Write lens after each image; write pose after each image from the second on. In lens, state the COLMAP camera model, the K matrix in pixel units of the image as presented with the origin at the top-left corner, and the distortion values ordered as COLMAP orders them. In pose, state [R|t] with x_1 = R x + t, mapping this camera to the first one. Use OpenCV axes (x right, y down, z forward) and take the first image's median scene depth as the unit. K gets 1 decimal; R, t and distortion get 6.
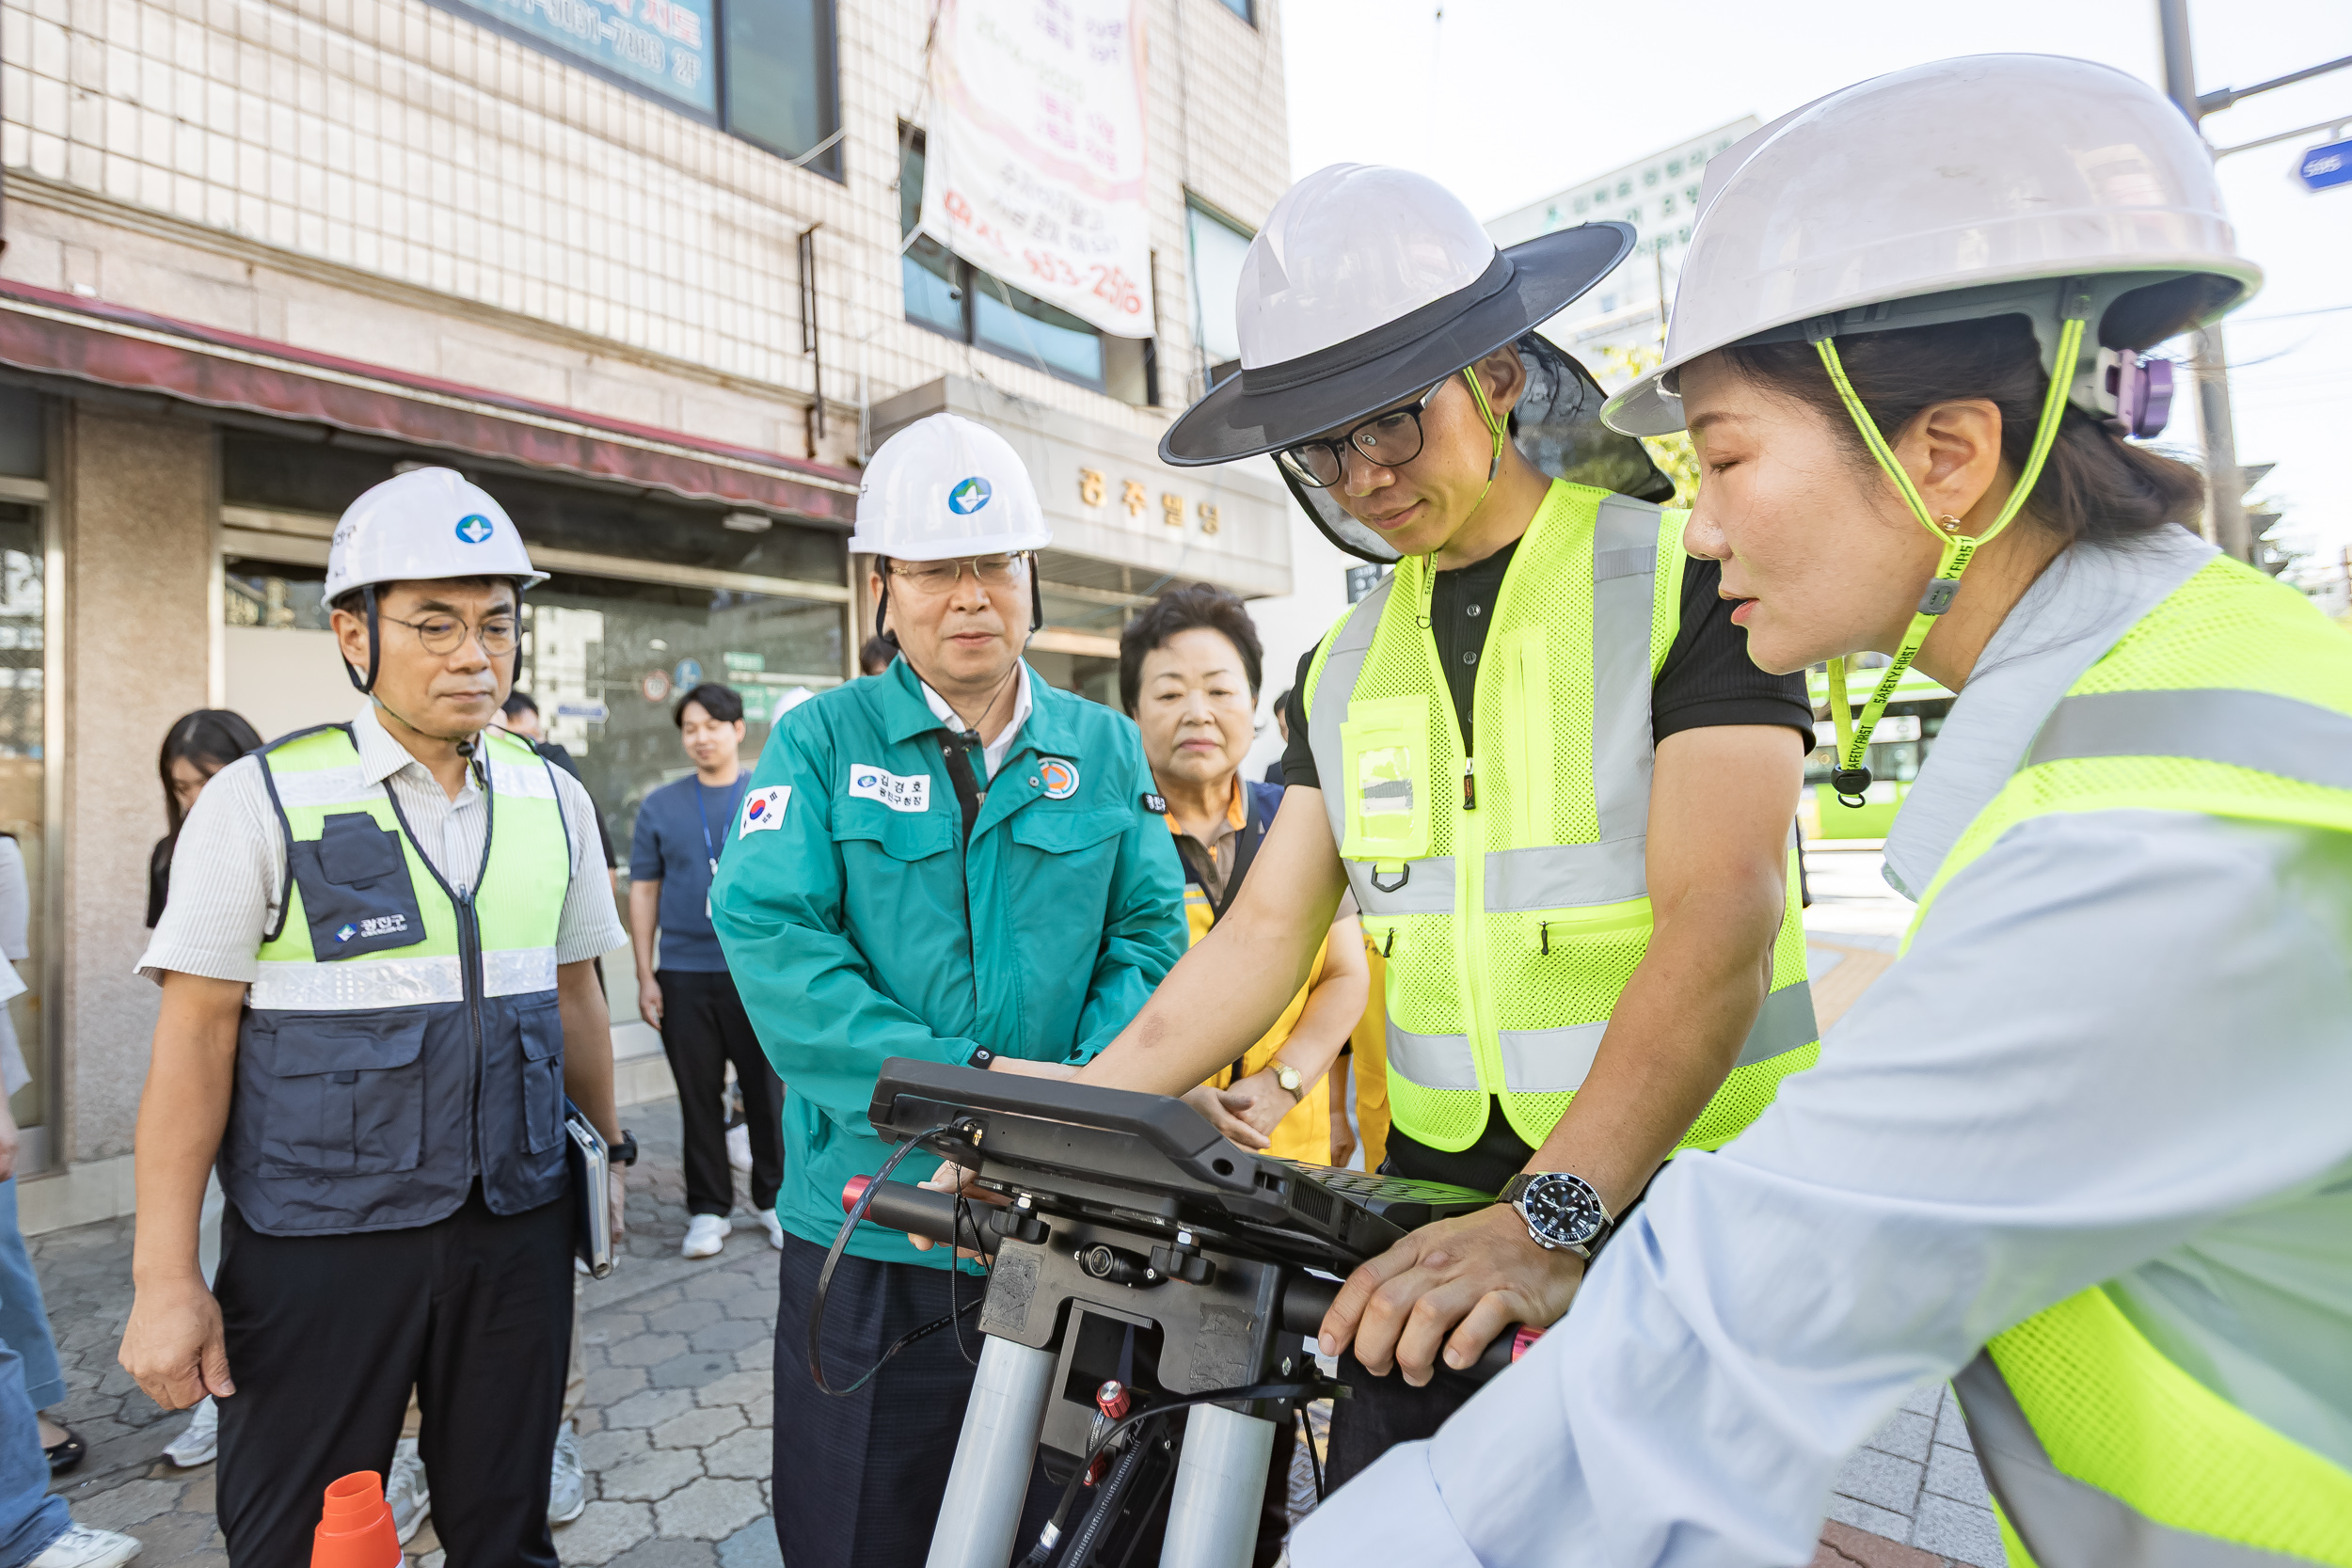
lens RADIAL K [[1222.9, 0, 1059.6], [0, 1222.9, 699.8], [0, 0, 1]] dist [-0.019659, 0.009293]
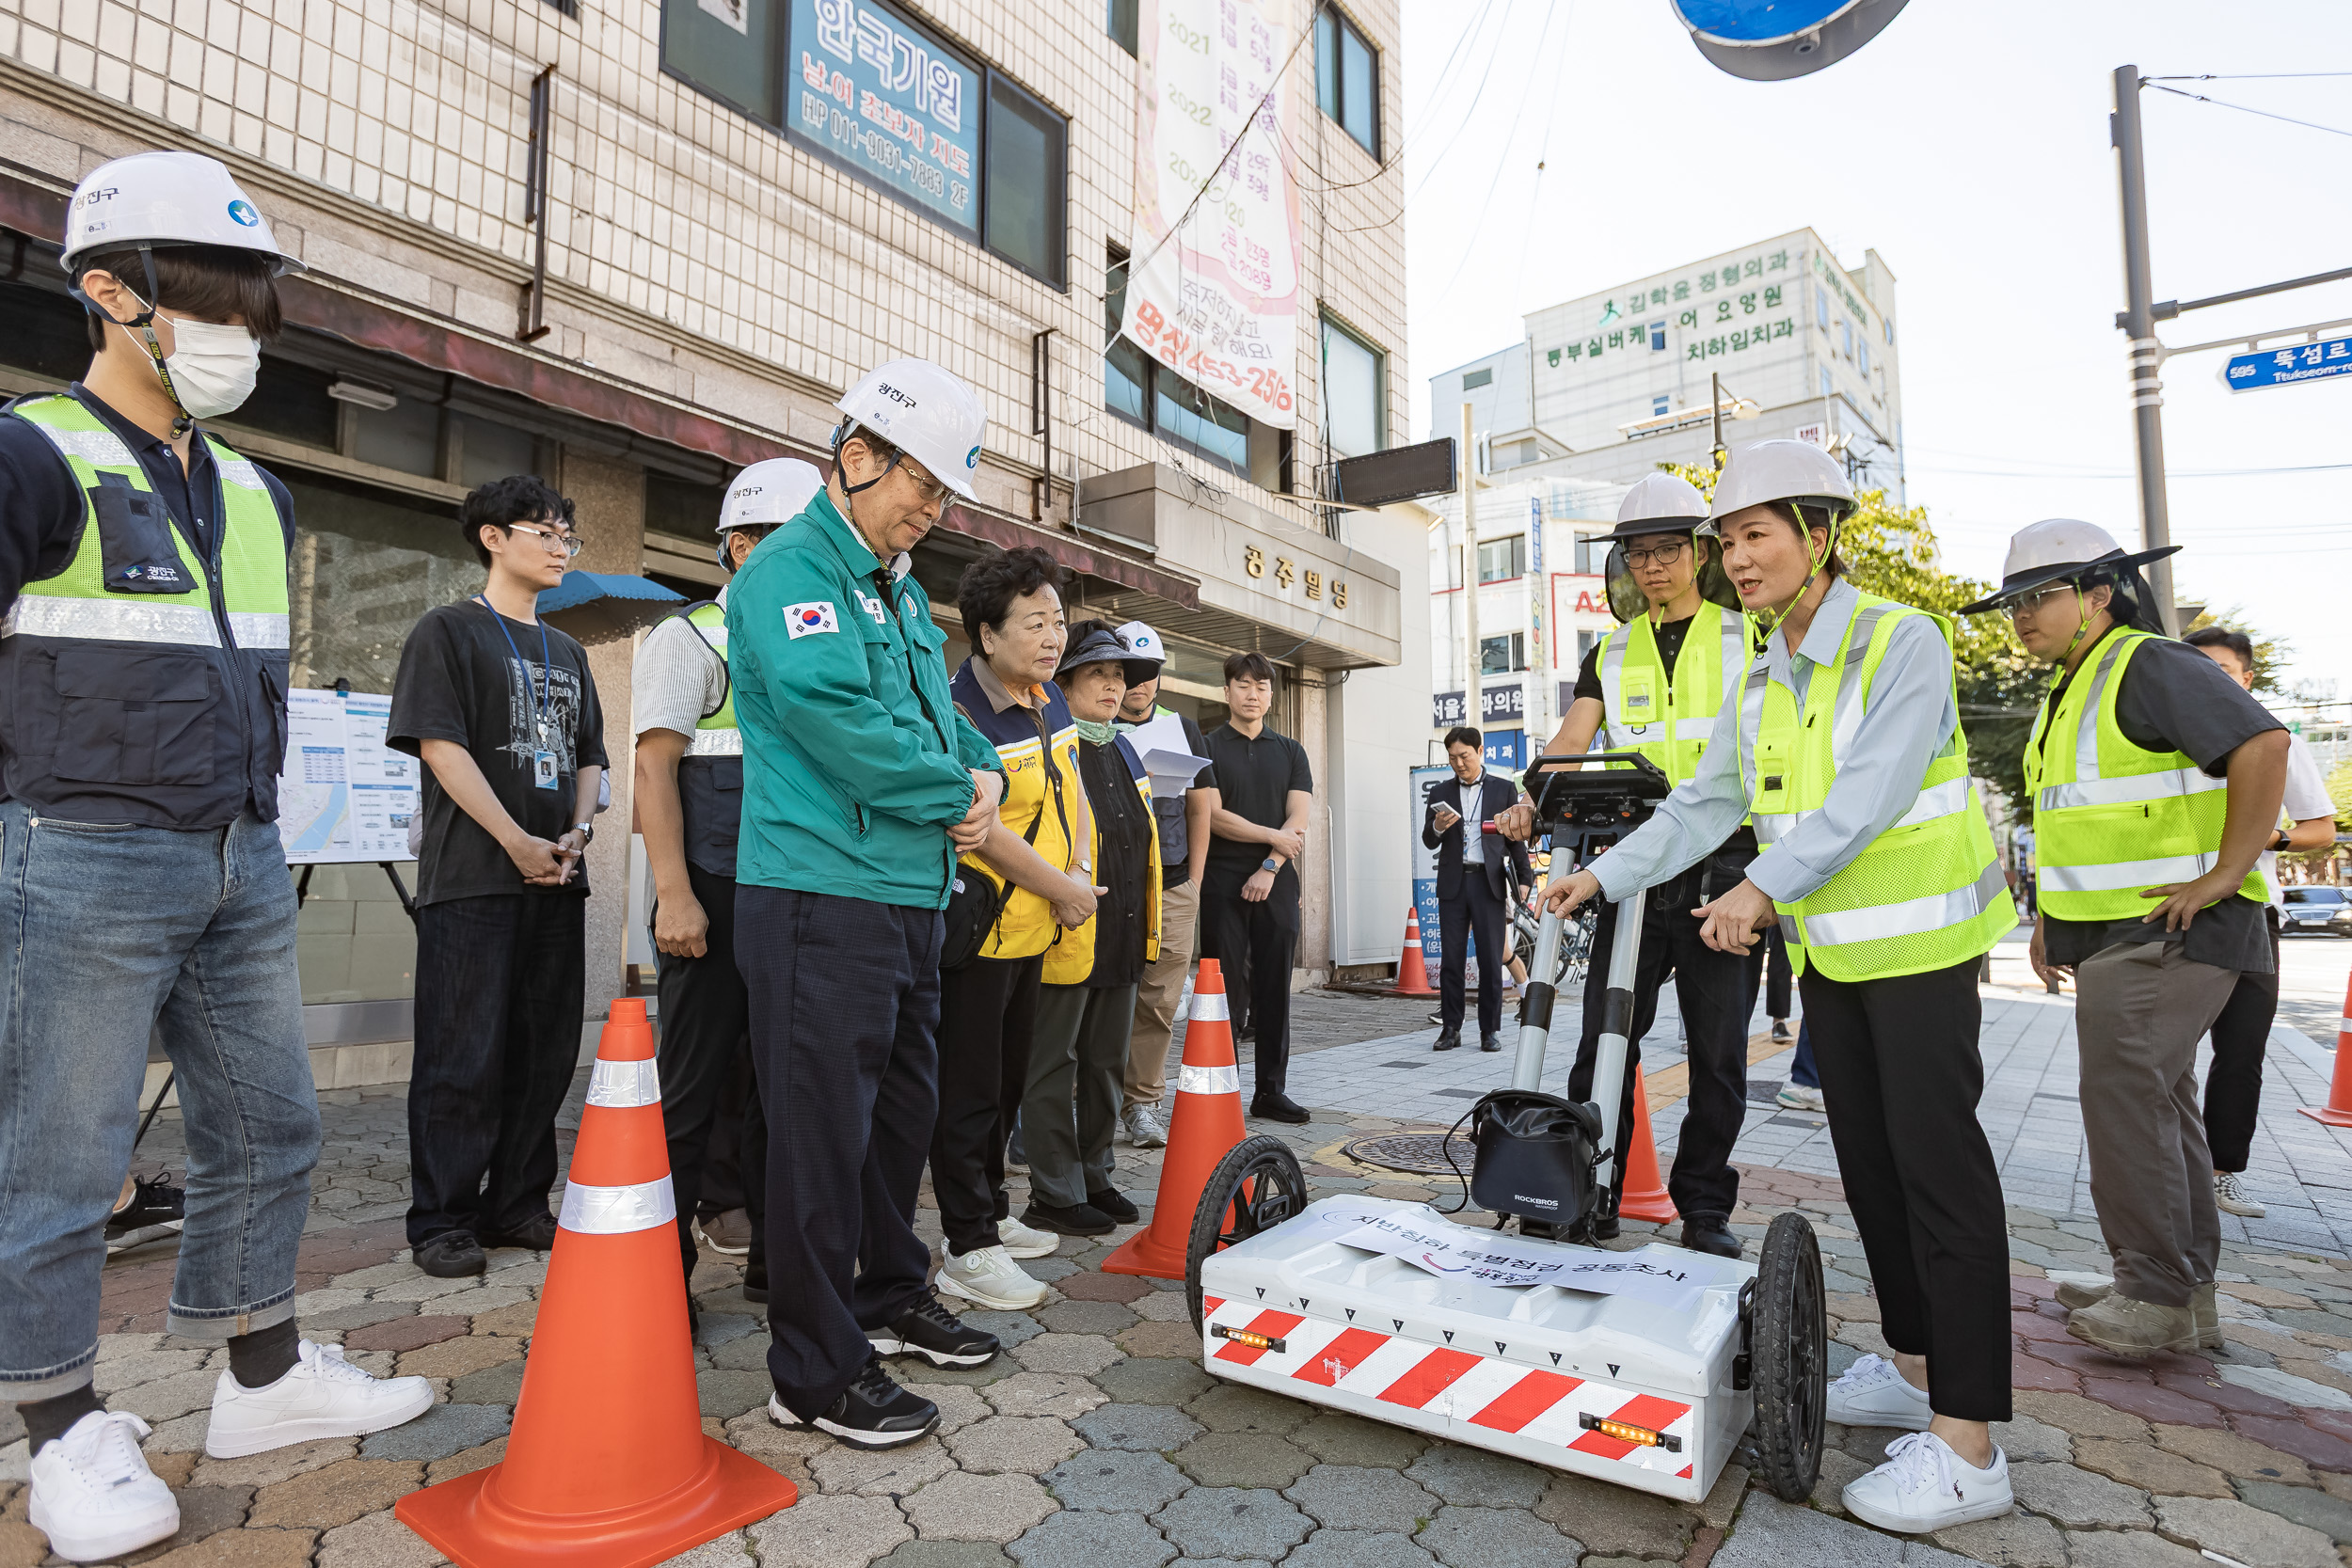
lens RADIAL K [[1317.0, 0, 1171.9], [0, 1317.0, 737.2], [0, 0, 1]] dist [-0.014045, 0.013450]
pose [[0.994986, 0.060527, 0.079618, -0.162007], [-0.057948, 0.997729, -0.034321, 0.050963], [-0.081514, 0.029535, 0.996234, -0.297910]]
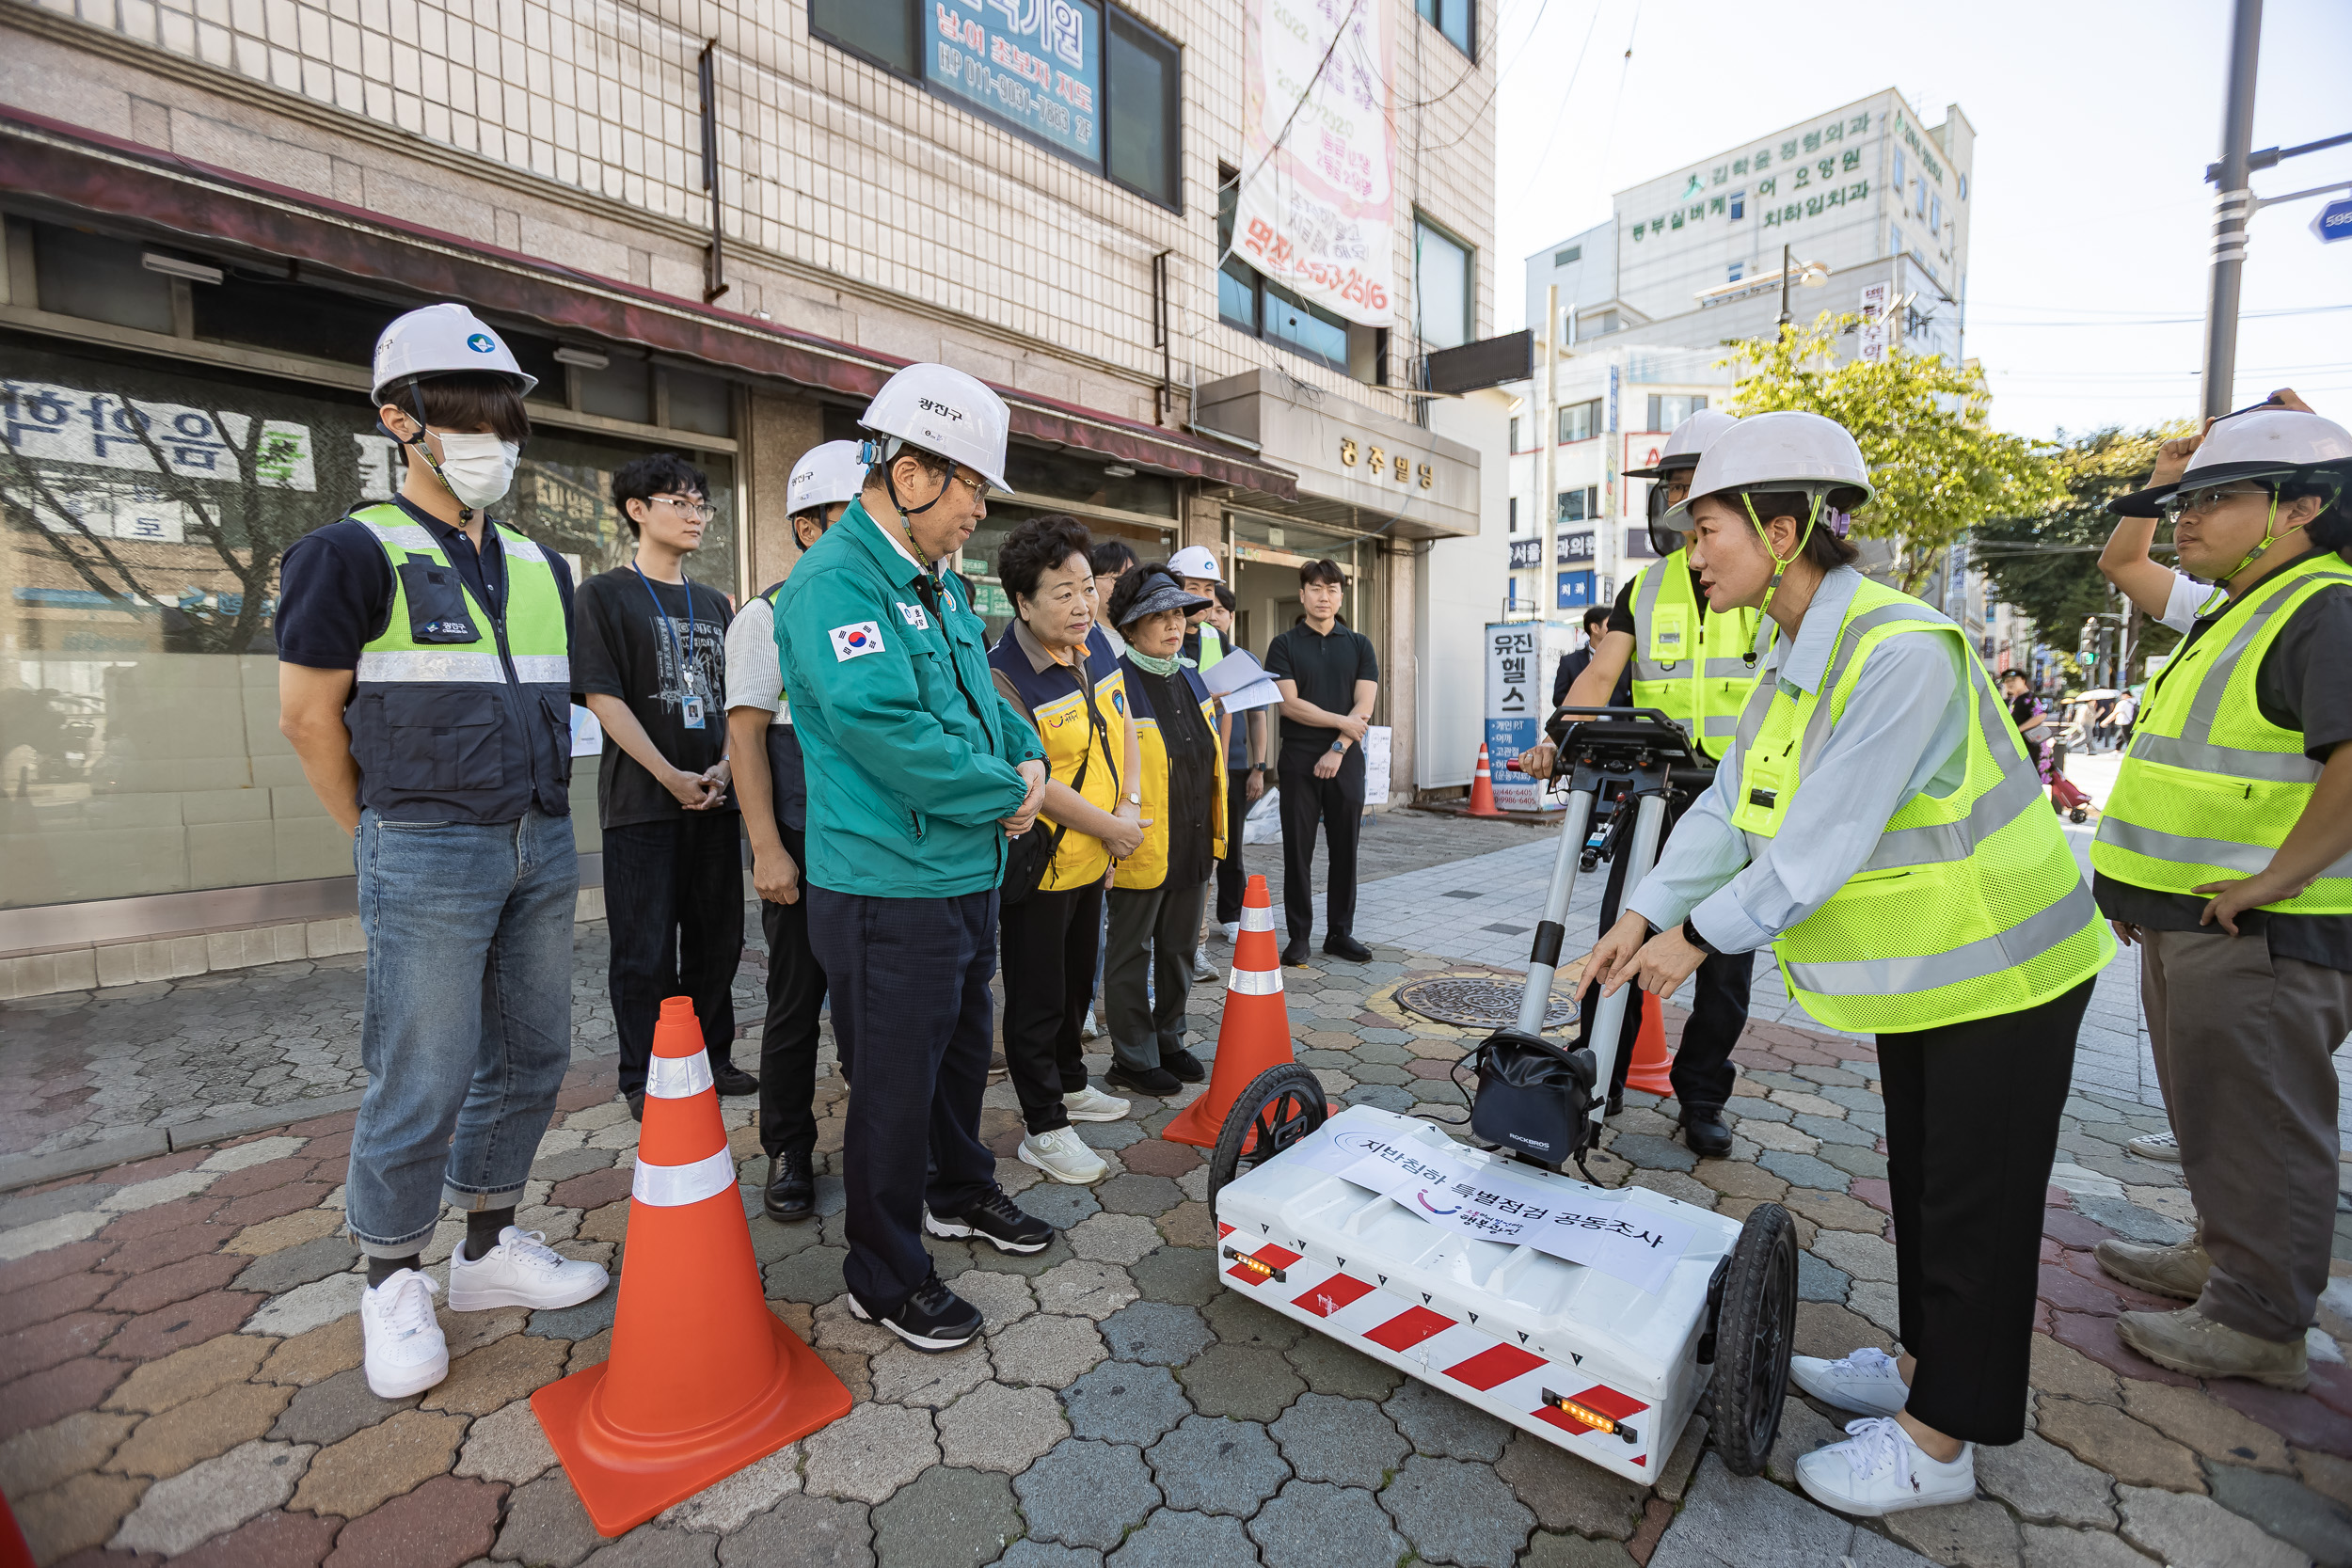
lens RADIAL K [[1043.0, 0, 1173.2], [0, 1043.0, 757.2], [0, 0, 1]] dist [-0.020211, 0.009902]
pose [[0.998378, 0.045851, -0.033764, -0.129519], [-0.040606, 0.988985, 0.142339, 0.008812], [0.039919, -0.140737, 0.989242, -0.242629]]
